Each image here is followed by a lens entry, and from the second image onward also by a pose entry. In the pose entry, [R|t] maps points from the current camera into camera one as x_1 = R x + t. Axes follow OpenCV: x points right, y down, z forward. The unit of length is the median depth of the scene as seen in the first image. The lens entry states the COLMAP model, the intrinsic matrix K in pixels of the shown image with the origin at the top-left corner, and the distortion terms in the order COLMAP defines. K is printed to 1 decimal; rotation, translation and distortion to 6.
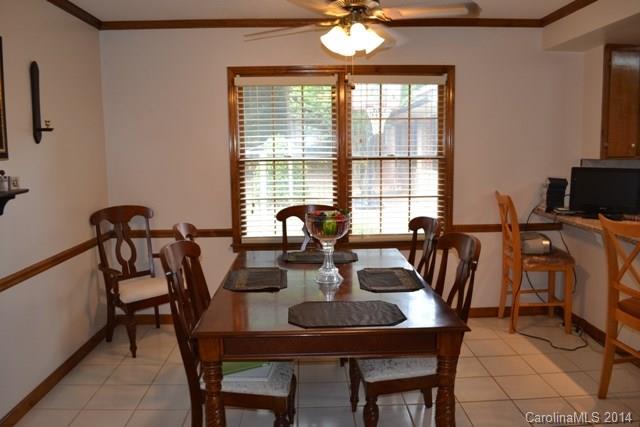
lens RADIAL K [[506.9, 0, 320.0], [0, 506.9, 213.5], [0, 0, 1]] dist [-0.064072, -0.007353]
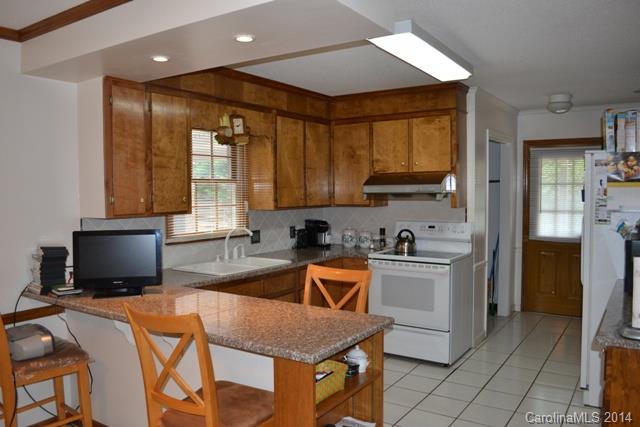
lens RADIAL K [[506.9, 0, 320.0], [0, 506.9, 213.5], [0, 0, 1]] dist [-0.064072, -0.007353]
pose [[0.579783, -0.025147, 0.814383, 0.107876], [0.112279, 0.992453, -0.049289, -0.038749], [-0.806998, 0.120016, 0.578231, 0.252942]]
